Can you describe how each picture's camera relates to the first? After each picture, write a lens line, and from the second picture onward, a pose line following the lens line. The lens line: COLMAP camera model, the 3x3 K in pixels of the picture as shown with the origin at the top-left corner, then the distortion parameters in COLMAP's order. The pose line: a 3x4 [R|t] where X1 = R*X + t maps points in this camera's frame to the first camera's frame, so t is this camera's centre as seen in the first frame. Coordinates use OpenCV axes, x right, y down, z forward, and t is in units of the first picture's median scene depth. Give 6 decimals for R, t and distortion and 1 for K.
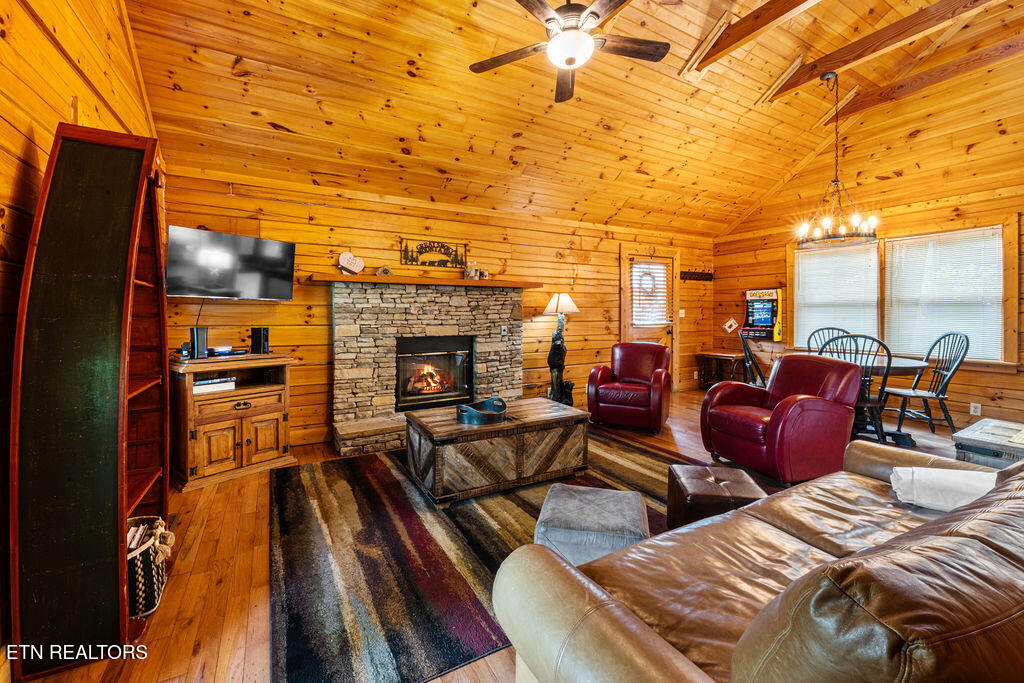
lens RADIAL K [[412.6, 0, 512.0], [0, 412.6, 341.5], [0, 0, 1]] dist [0.000231, 0.000097]
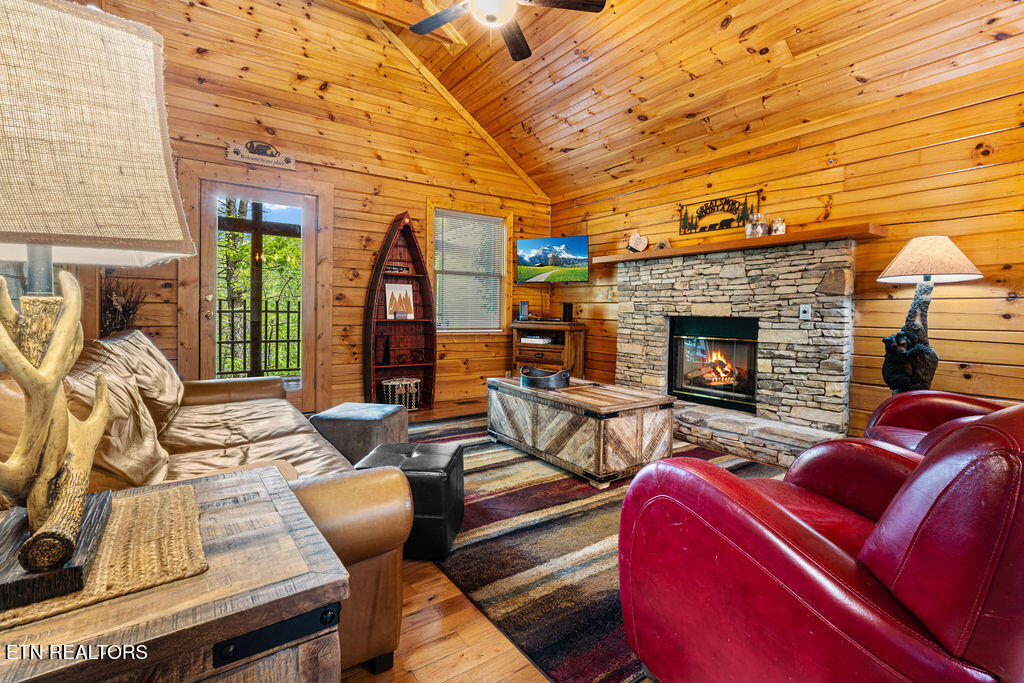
lens RADIAL K [[477.1, 0, 514.0], [0, 477.1, 352.2], [0, 0, 1]] dist [0.001343, 0.000204]
pose [[0.083114, 0.085908, -0.992830, 0.739128], [-0.080183, 0.993624, 0.079265, 0.013242], [0.993309, 0.073021, 0.089472, 0.549935]]
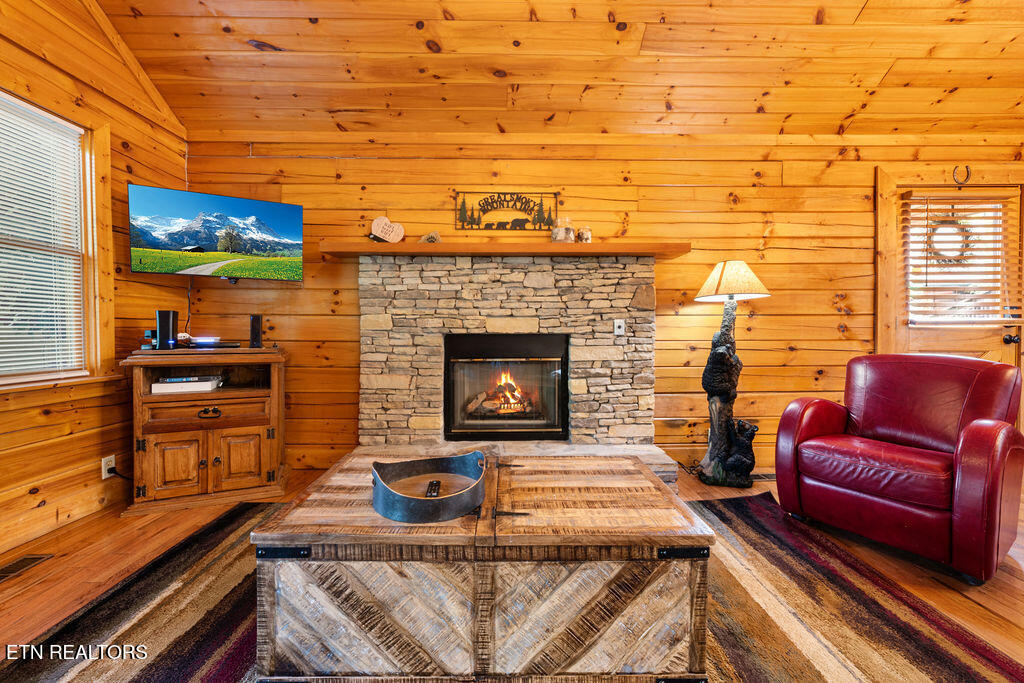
lens RADIAL K [[408.7, 0, 512.0], [0, 408.7, 341.5], [0, 0, 1]] dist [-0.000815, 0.000049]
pose [[0.874684, 0.016958, -0.484397, 0.148643], [-0.032913, 0.999159, -0.024453, 0.015912], [0.483575, 0.037332, 0.874507, 0.436479]]
